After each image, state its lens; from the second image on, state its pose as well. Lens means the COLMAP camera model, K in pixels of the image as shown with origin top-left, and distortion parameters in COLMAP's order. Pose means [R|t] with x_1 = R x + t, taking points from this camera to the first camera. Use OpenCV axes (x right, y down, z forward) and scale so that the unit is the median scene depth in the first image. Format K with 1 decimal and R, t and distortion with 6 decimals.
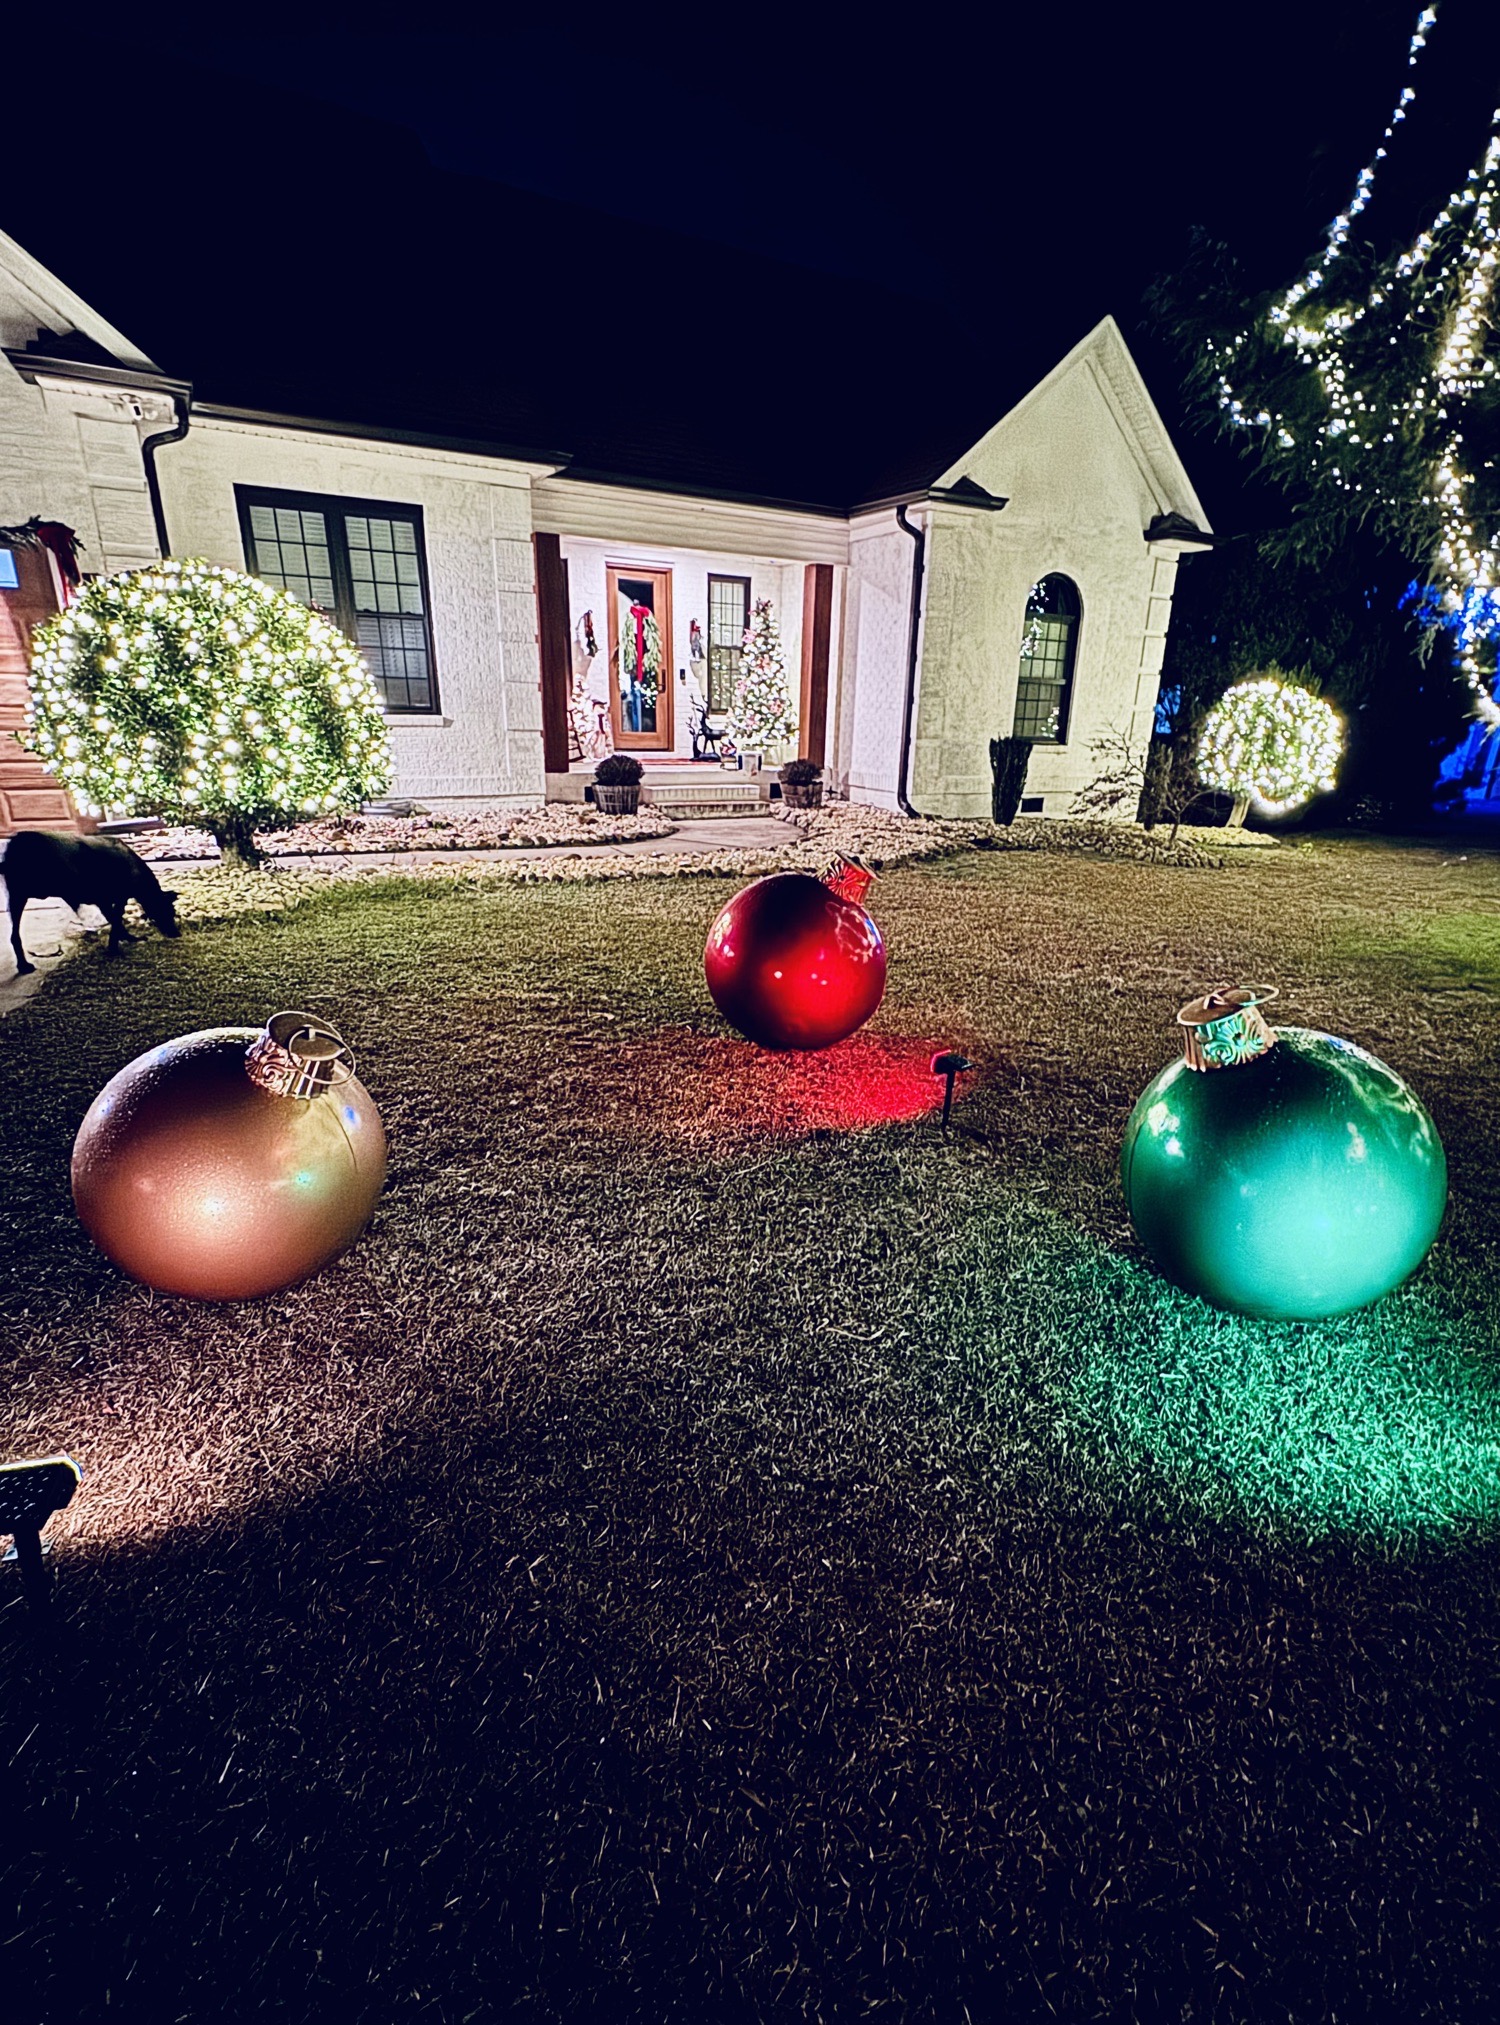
lens RADIAL K [[947.8, 0, 789.2], [0, 947.8, 1056.5], [0, 0, 1]] dist [-0.003810, -0.000280]
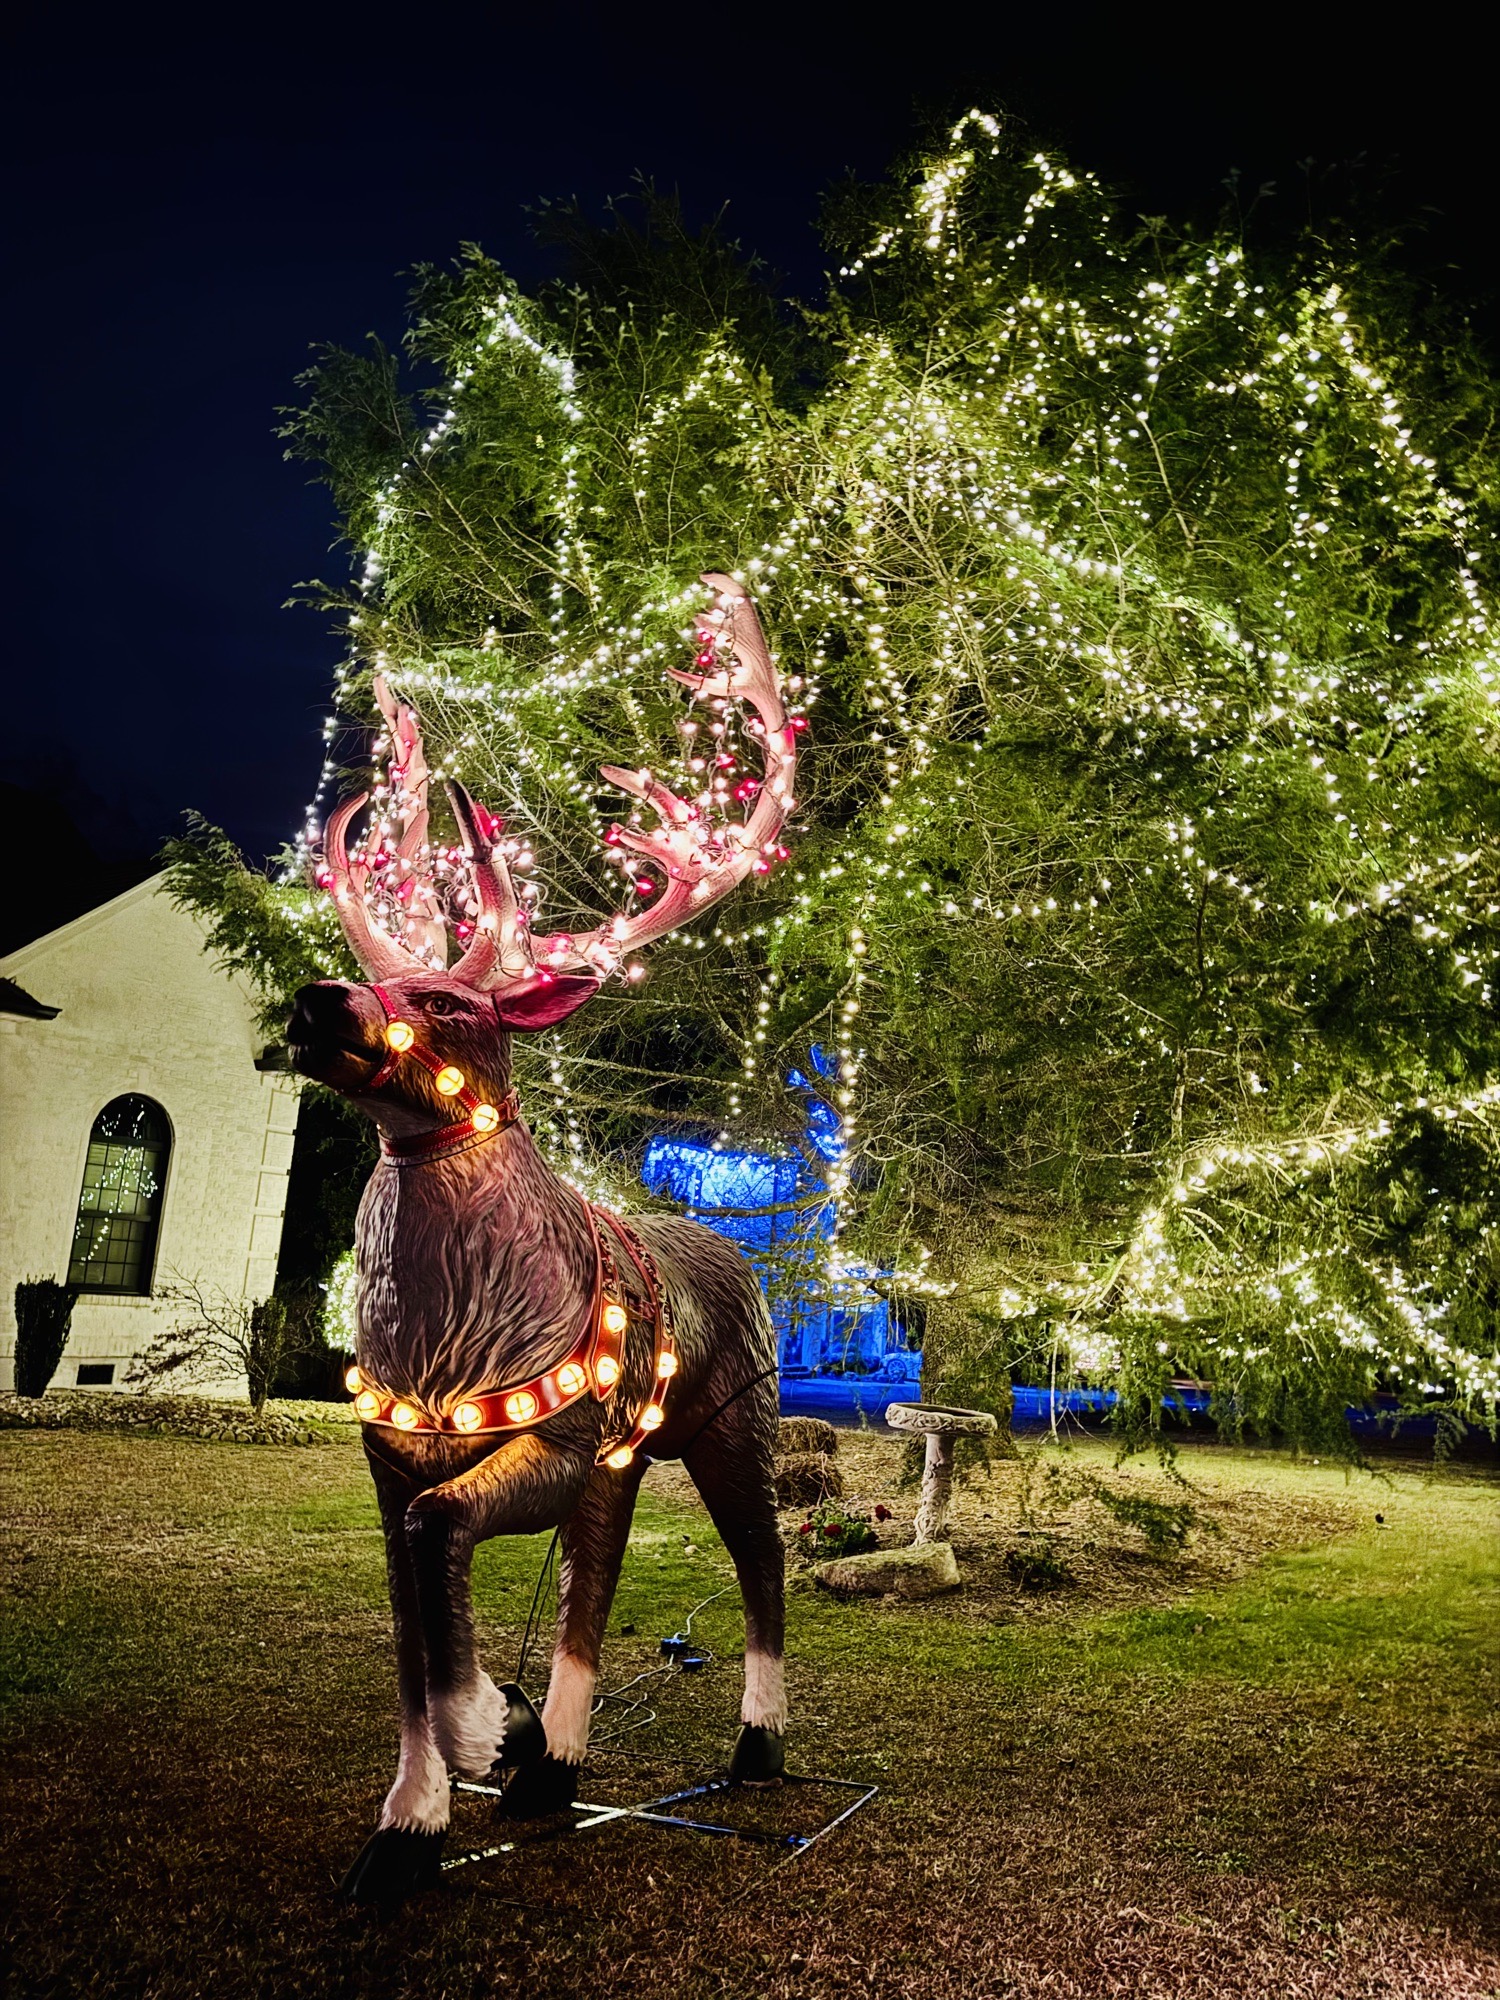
lens RADIAL K [[1412.2, 0, 757.8], [0, 1412.2, 1002.5], [0, 0, 1]] dist [0.003802, 0.000539]
pose [[0.855406, 0.126873, 0.502179, 0.118389], [0.148318, 0.868937, -0.472176, 0.085652], [-0.496268, 0.478385, 0.724476, -0.206769]]
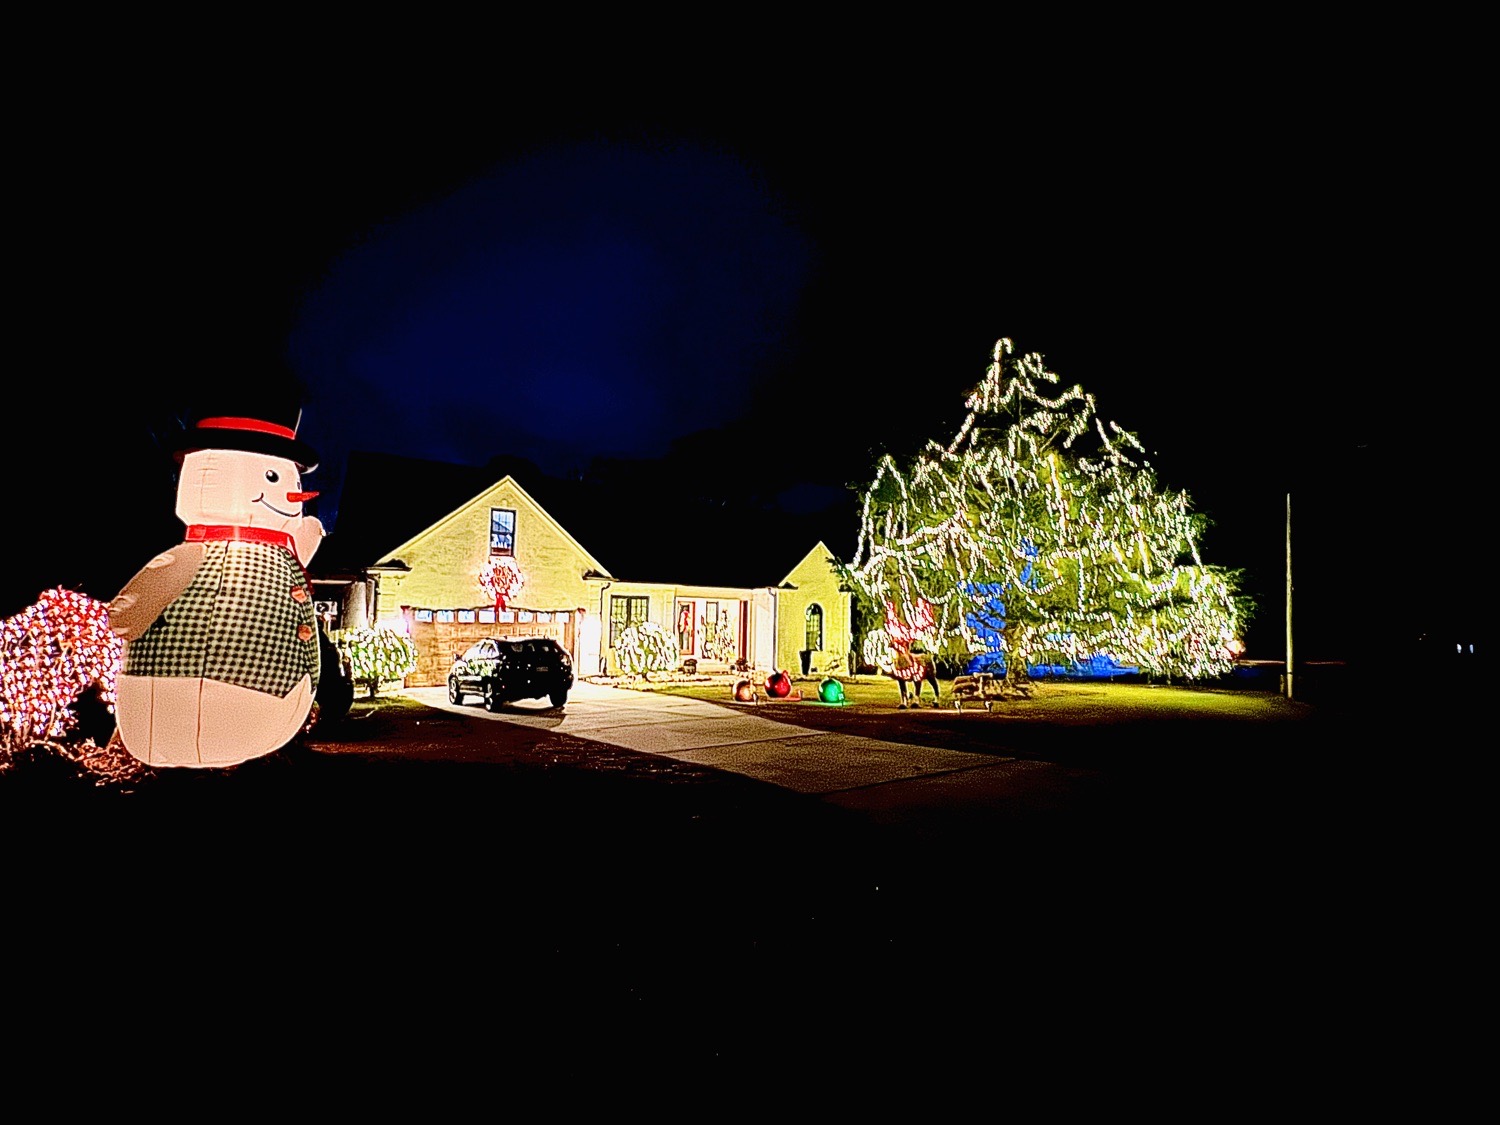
lens RADIAL K [[697.2, 0, 748.0], [0, 697.2, 568.0], [0, 0, 1]] dist [-0.001139, -0.000069]
pose [[0.990501, -0.001764, 0.137495, -0.298826], [0.058568, 0.910095, -0.410239, 0.390342], [-0.124410, 0.414395, 0.901554, -1.289103]]
